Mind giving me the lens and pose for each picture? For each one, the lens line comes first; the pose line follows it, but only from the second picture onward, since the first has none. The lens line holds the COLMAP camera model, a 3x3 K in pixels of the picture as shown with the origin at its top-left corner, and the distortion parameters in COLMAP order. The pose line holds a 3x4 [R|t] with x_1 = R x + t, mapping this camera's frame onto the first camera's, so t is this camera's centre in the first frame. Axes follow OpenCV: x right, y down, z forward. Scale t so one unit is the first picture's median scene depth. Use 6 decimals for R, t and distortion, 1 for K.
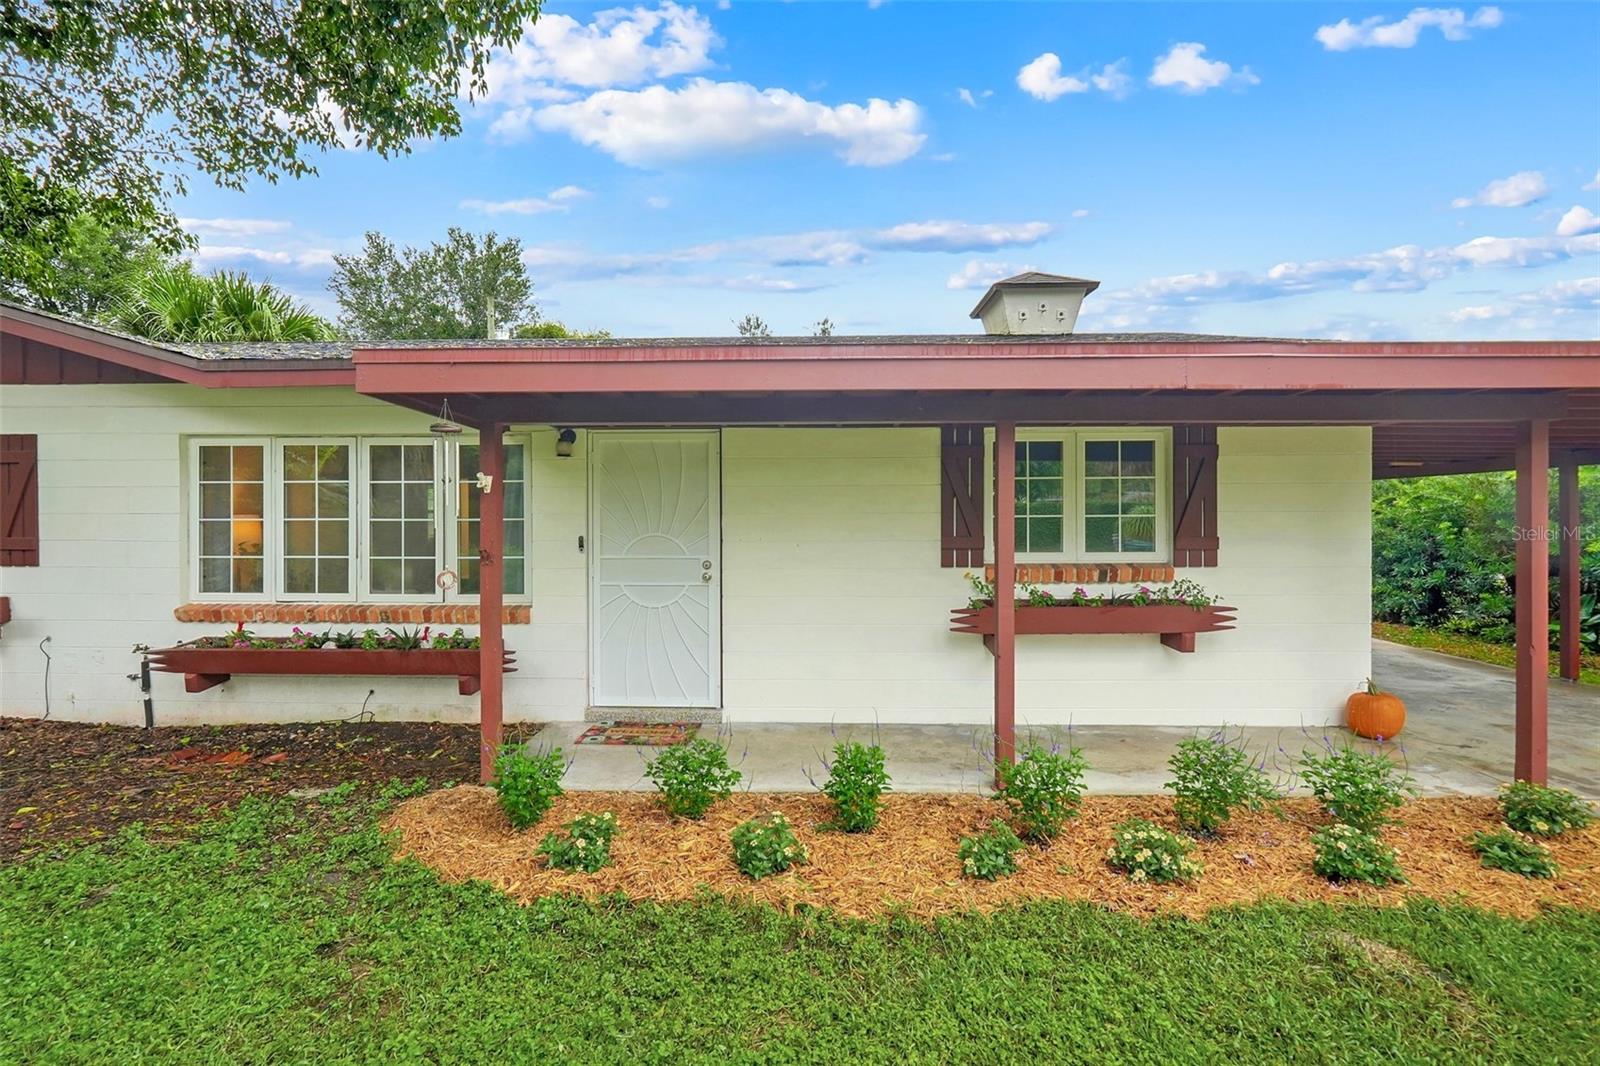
lens RADIAL K [[696.9, 0, 800.0], [0, 696.9, 533.0], [0, 0, 1]] dist [-0.000800, -0.000085]
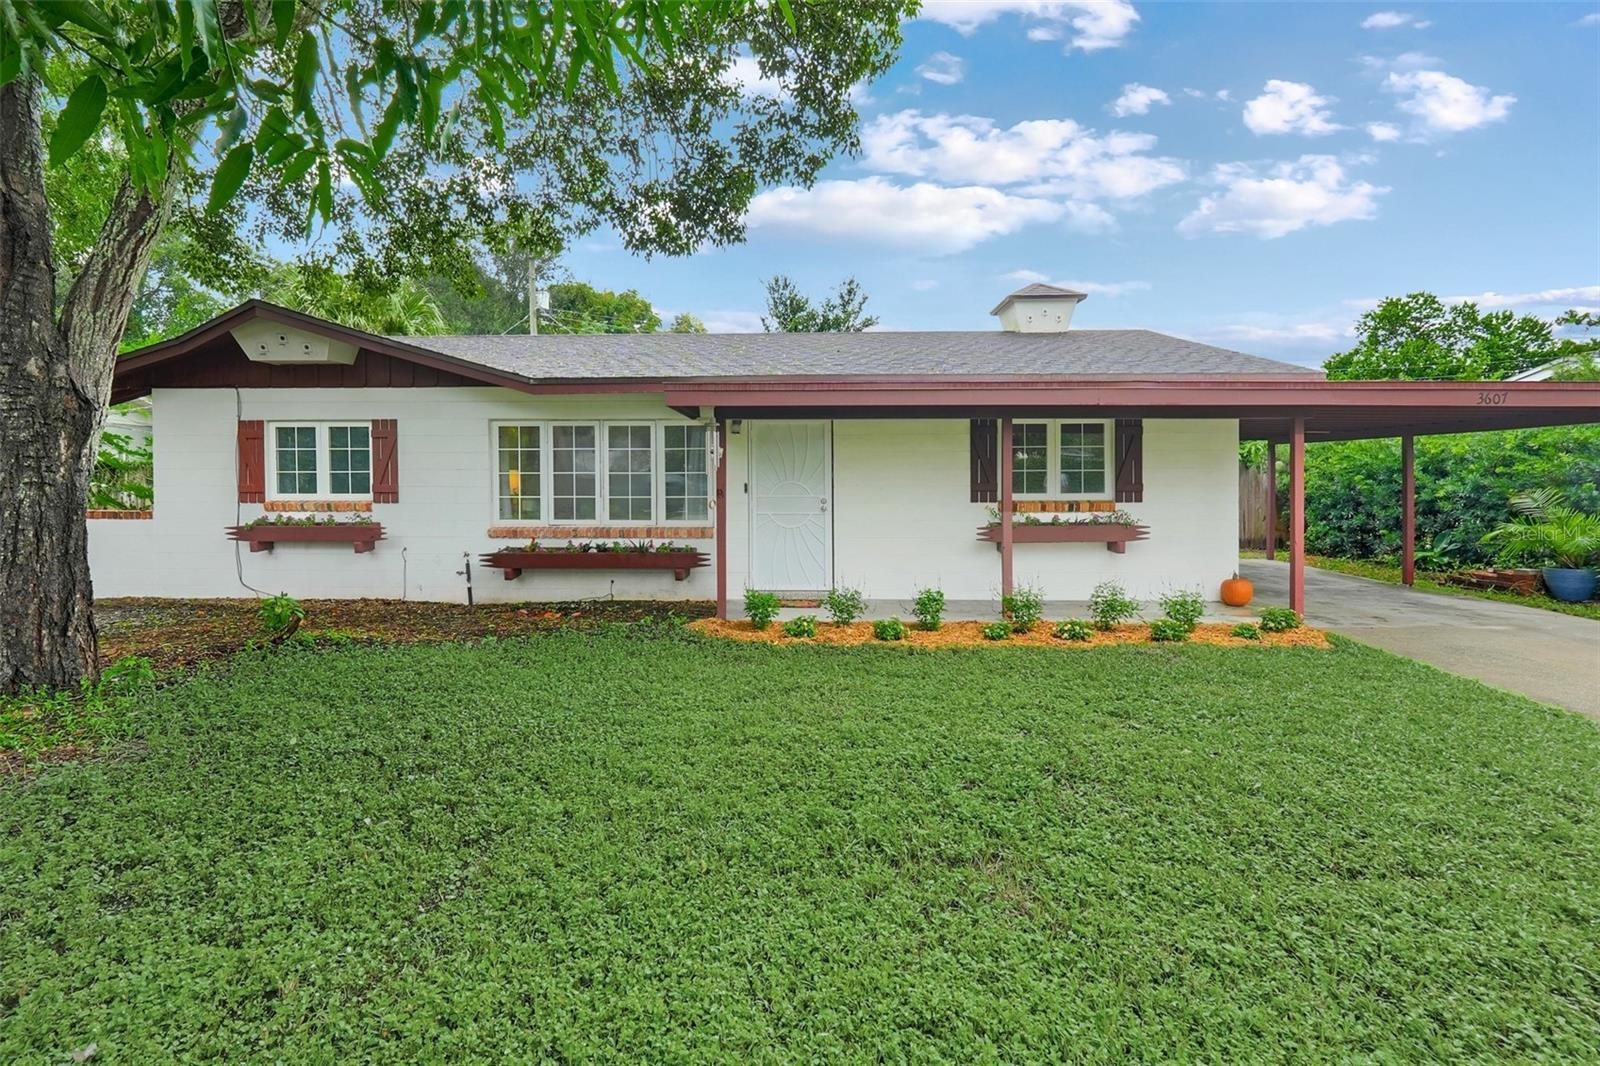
lens RADIAL K [[764.0, 0, 804.8], [0, 764.0, 482.1], [0, 0, 1]] dist [0.000742, -0.000113]
pose [[0.999995, -0.000042, -0.003269, -0.172431], [0.000009, 0.999949, -0.010111, 0.018895], [0.003269, 0.010111, 0.999944, -0.754453]]
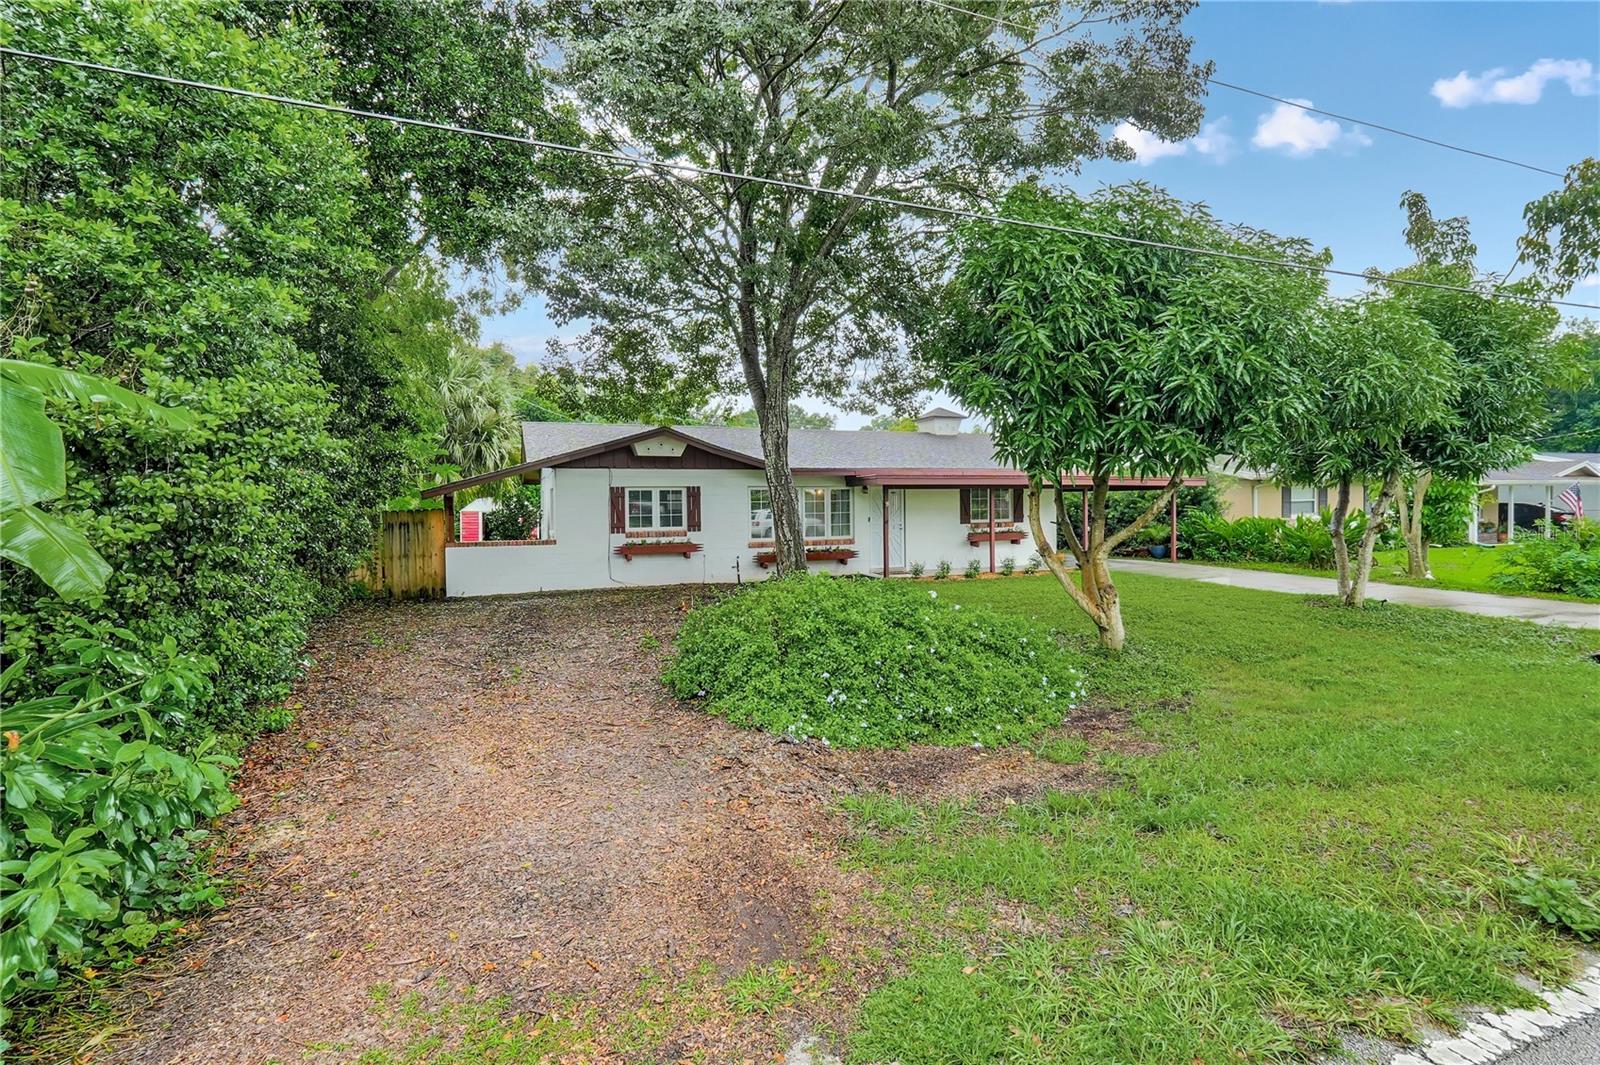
lens RADIAL K [[764.0, 0, 804.8], [0, 764.0, 481.6], [0, 0, 1]] dist [0.000742, -0.000113]
pose [[0.910830, 0.001318, 0.412781, -2.089073], [0.014139, 0.999308, -0.034391, -0.044817], [-0.412540, 0.037161, 0.910181, -2.183828]]
